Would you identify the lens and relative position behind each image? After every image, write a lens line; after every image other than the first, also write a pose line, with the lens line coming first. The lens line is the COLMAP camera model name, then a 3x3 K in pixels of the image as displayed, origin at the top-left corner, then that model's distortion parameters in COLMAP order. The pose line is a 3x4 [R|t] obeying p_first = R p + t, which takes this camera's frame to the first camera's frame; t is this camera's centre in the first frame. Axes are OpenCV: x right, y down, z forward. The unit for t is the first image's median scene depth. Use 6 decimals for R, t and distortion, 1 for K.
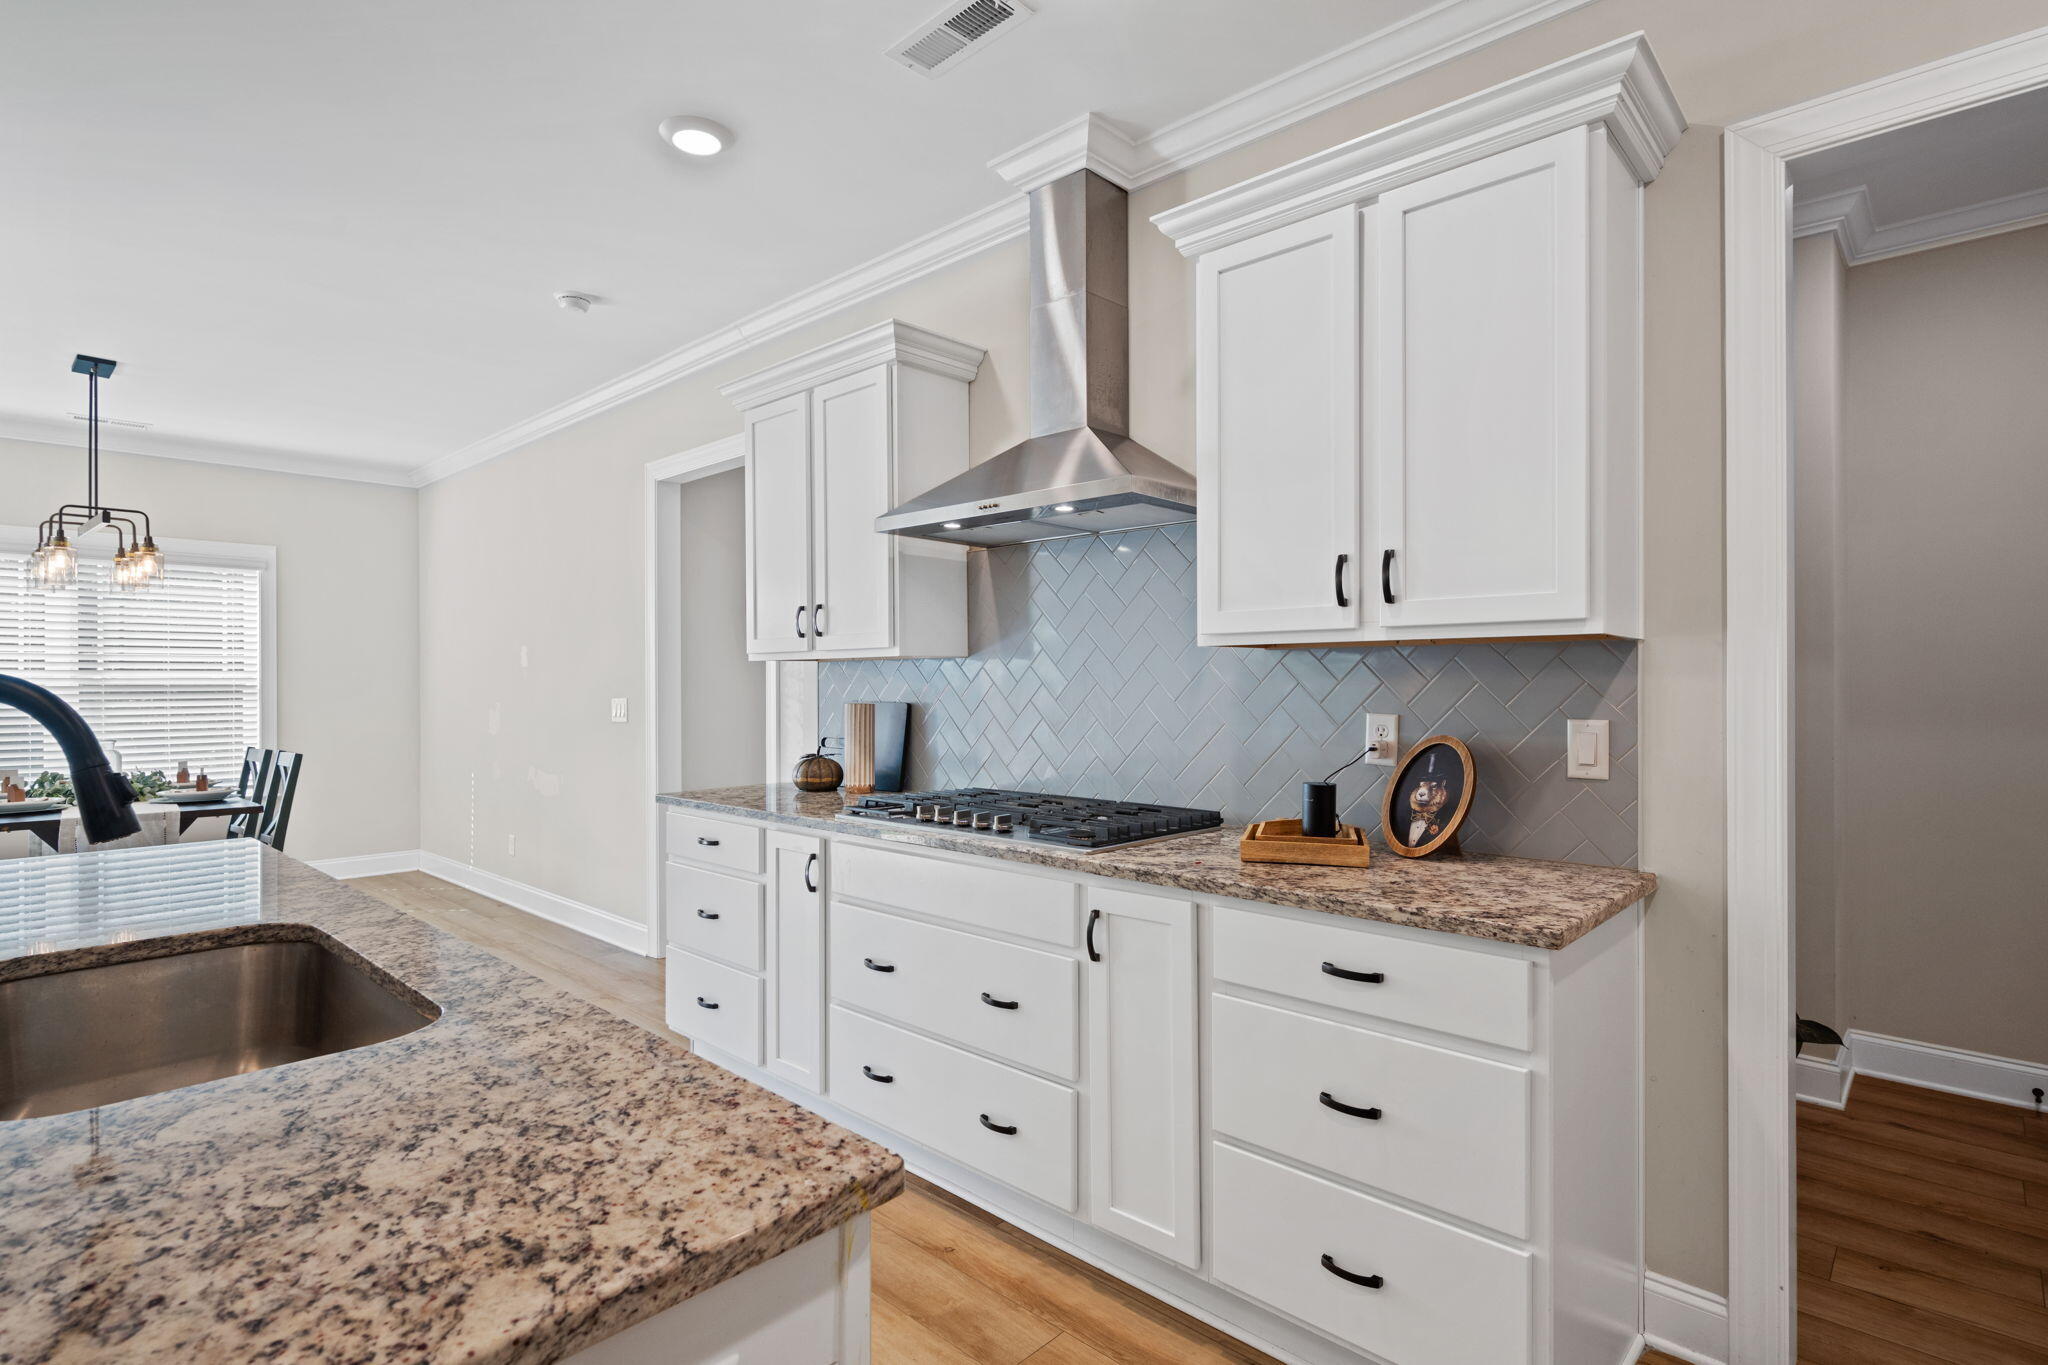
lens RADIAL K [[1016.1, 0, 1024.0], [0, 1016.1, 682.5], [0, 0, 1]] dist [-0.001116, 0.000025]
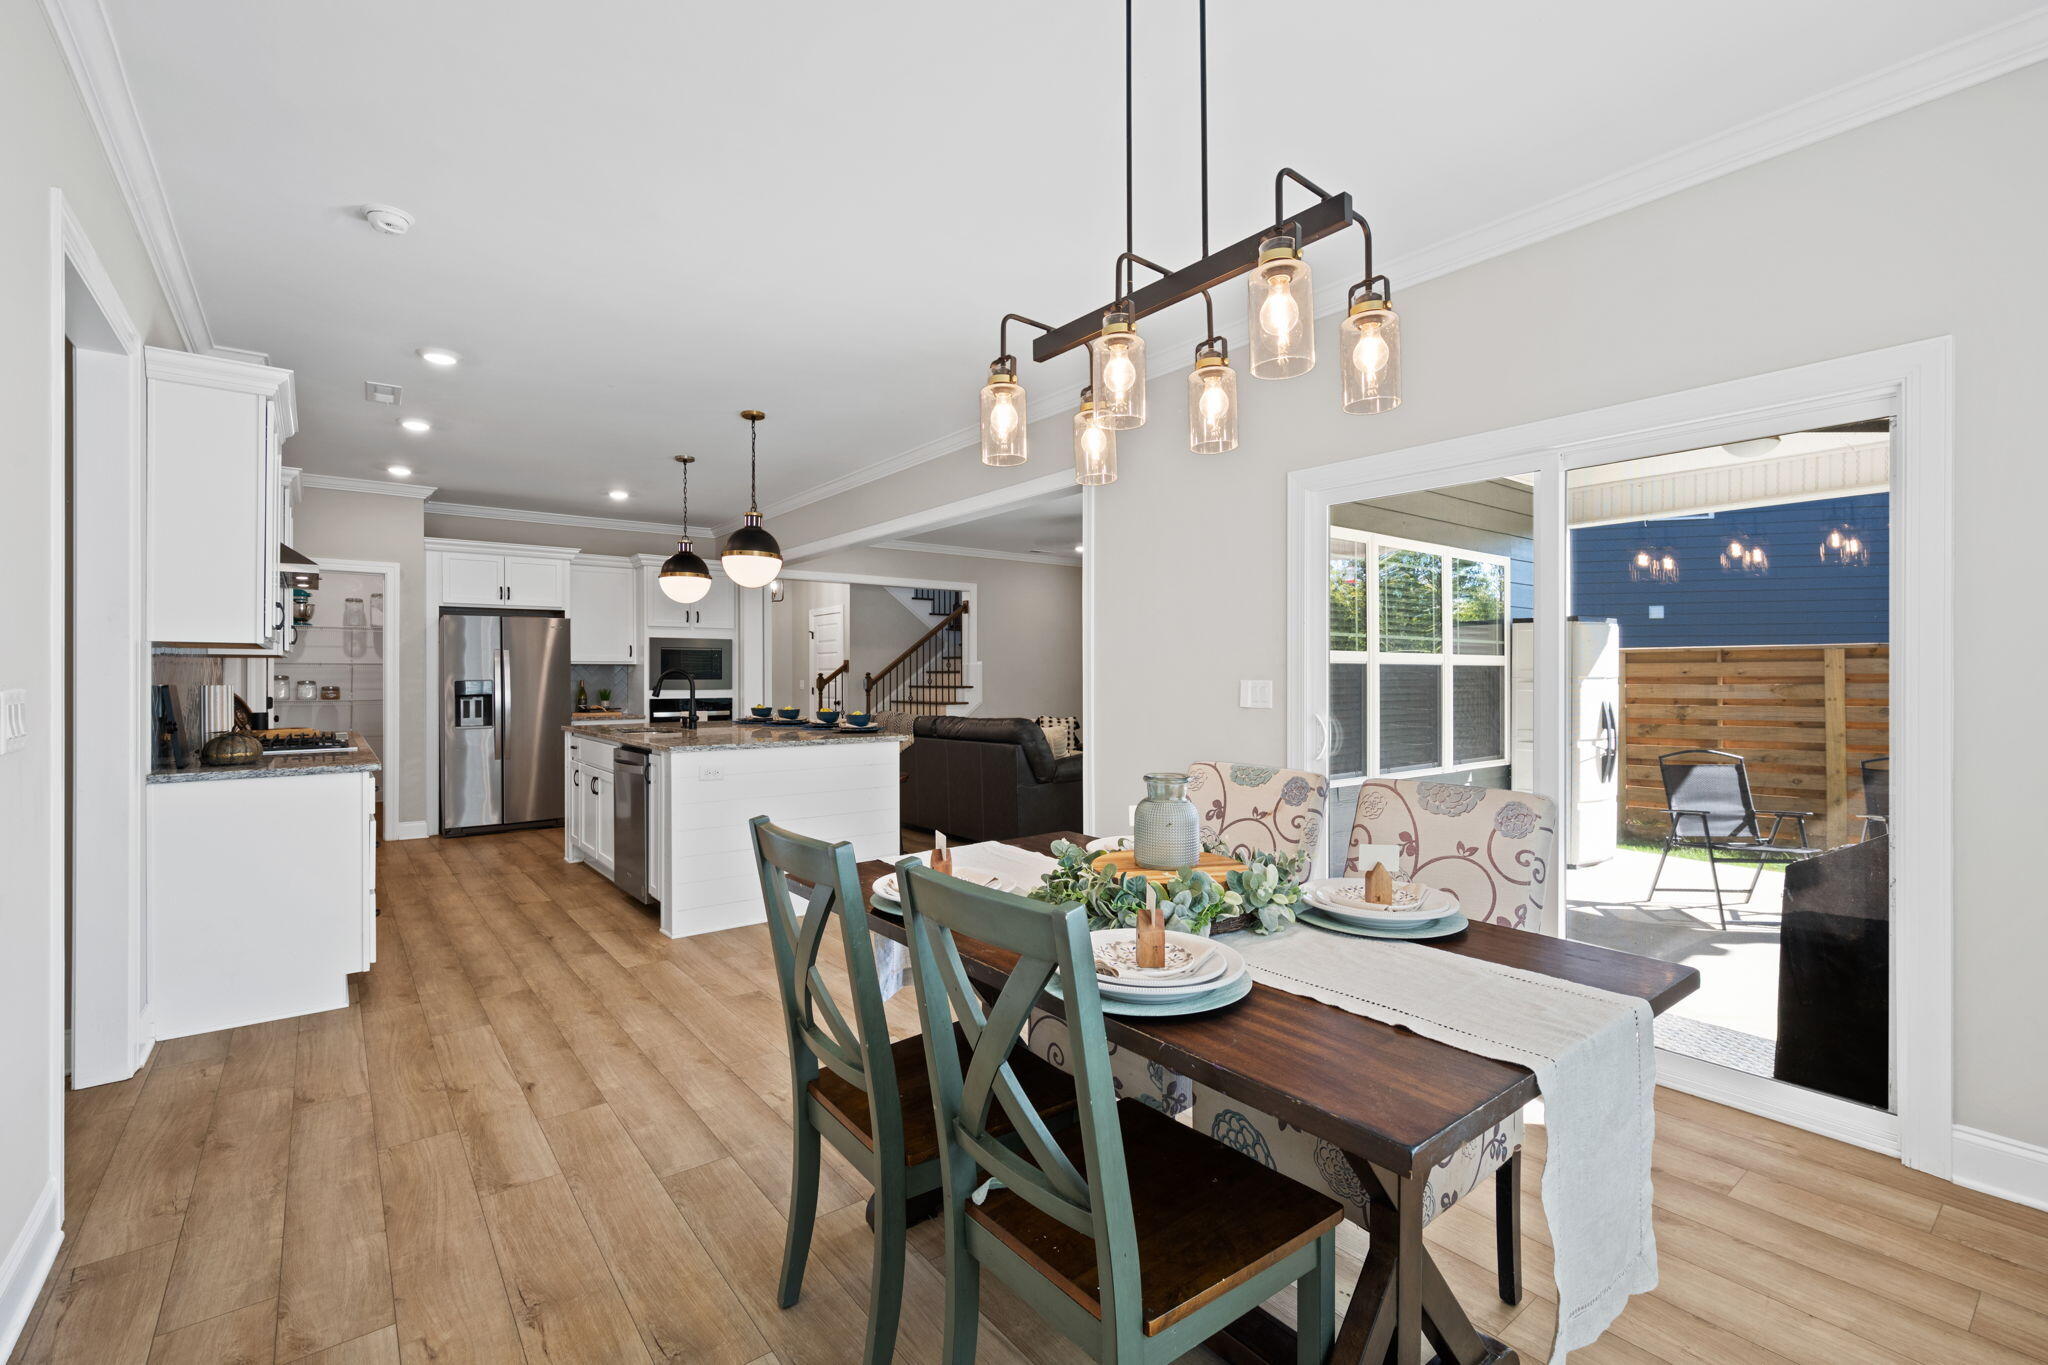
lens RADIAL K [[896.1, 0, 1024.0], [0, 896.1, 682.5], [0, 0, 1]] dist [-0.001072, -0.000290]
pose [[-0.987938, 0.007730, 0.154654, -1.928269], [0.008657, 0.999948, 0.005317, 0.030374], [-0.154605, 0.006591, -0.987954, 2.940261]]
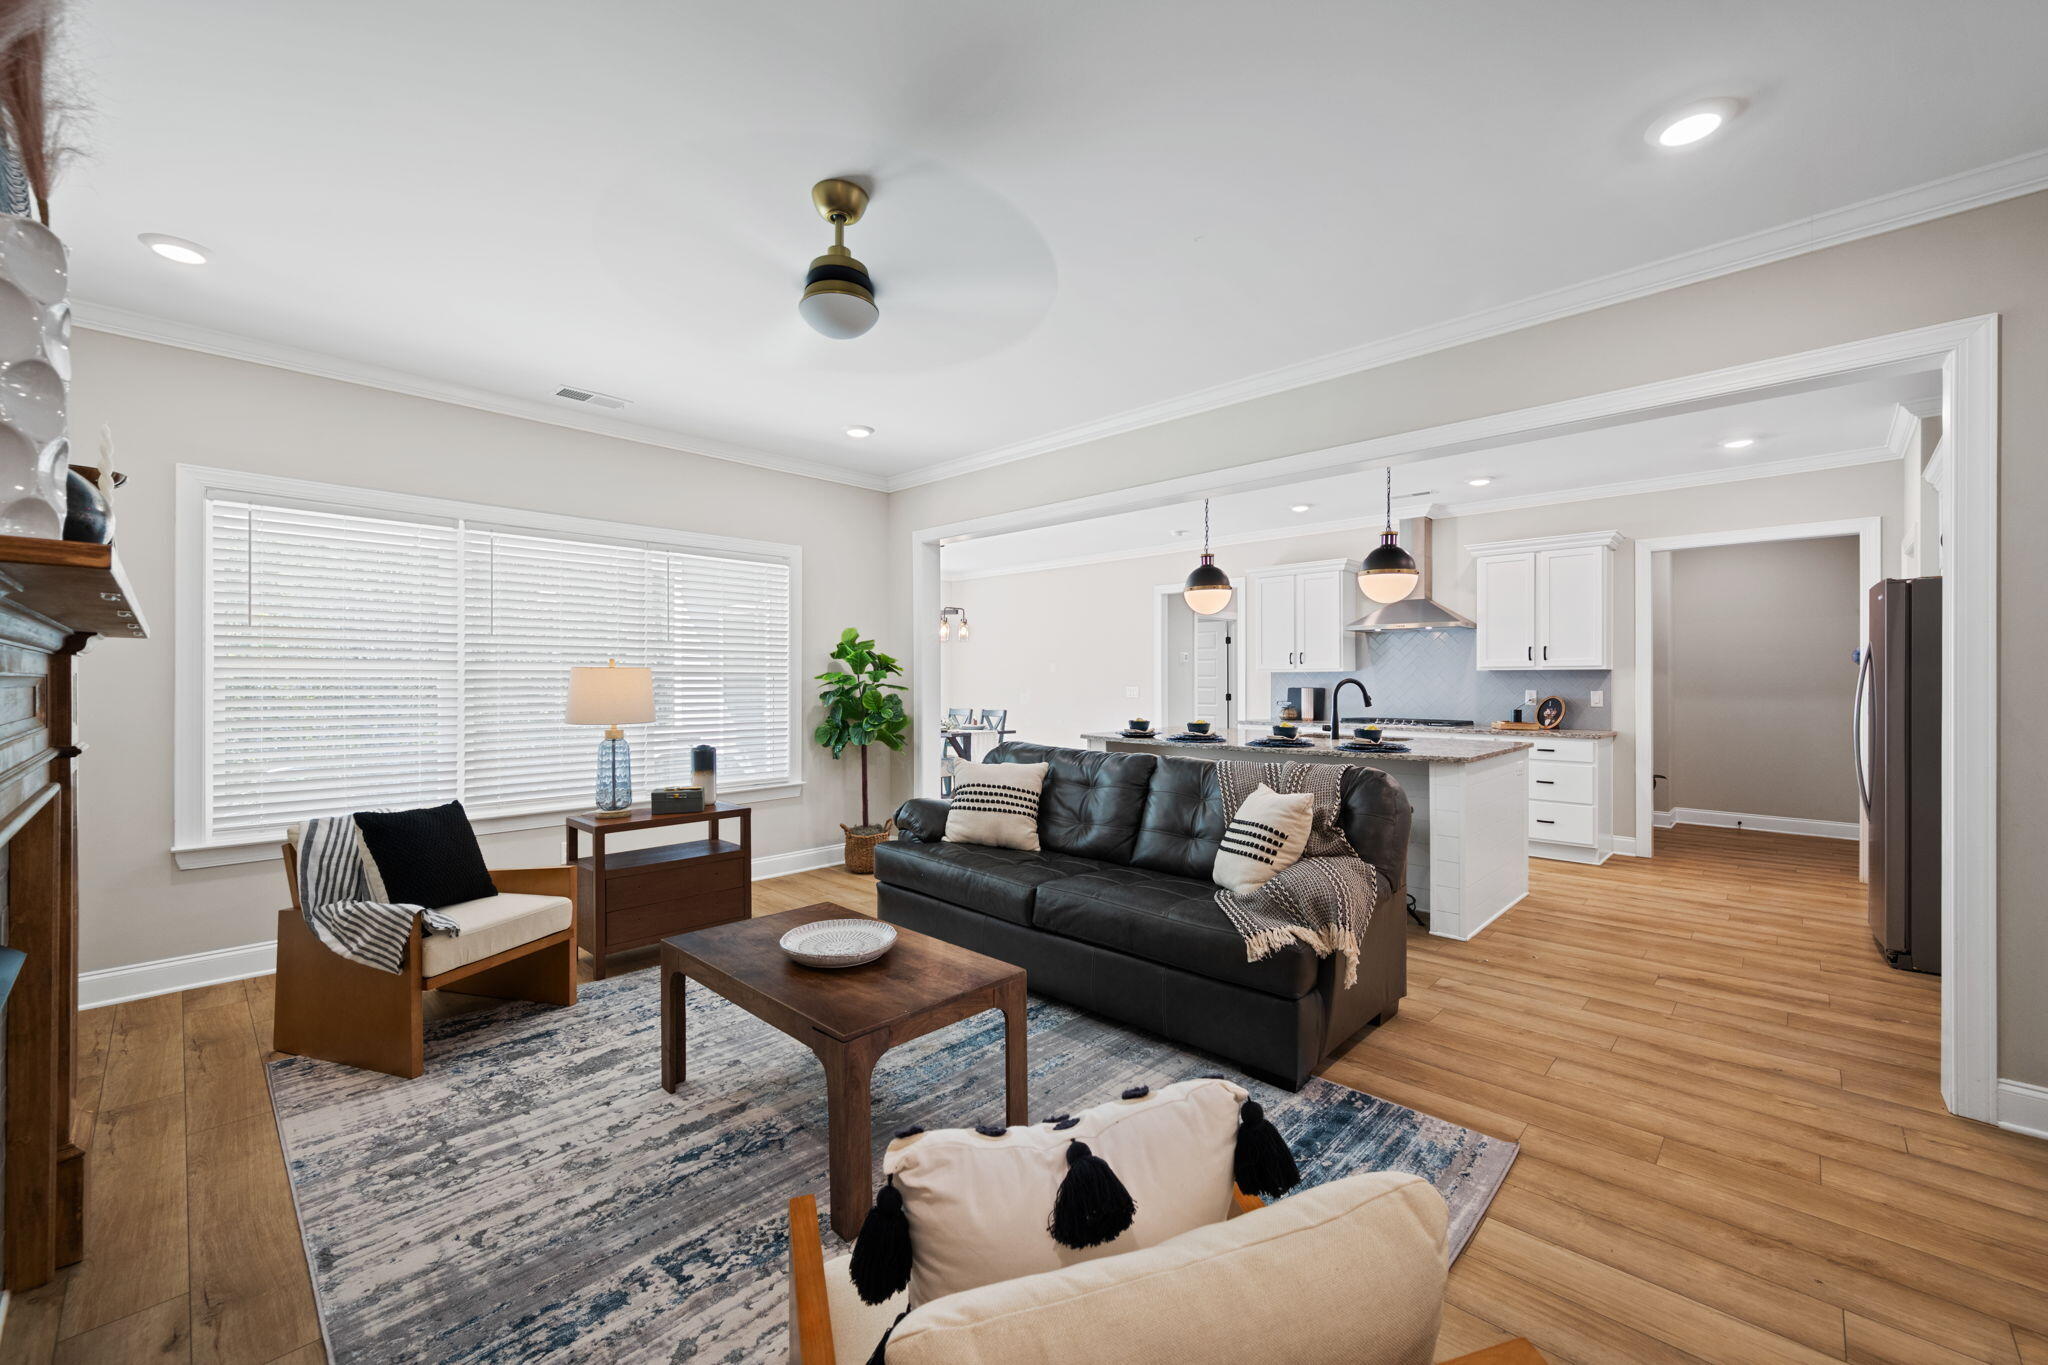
lens RADIAL K [[811.1, 0, 1019.7], [0, 811.1, 678.2], [0, 0, 1]] dist [0.000300, -0.000181]
pose [[0.999851, 0.002239, -0.017125, -1.433186], [-0.002272, 0.999996, -0.001931, -0.000624], [0.017121, 0.001969, 0.999851, -1.907250]]
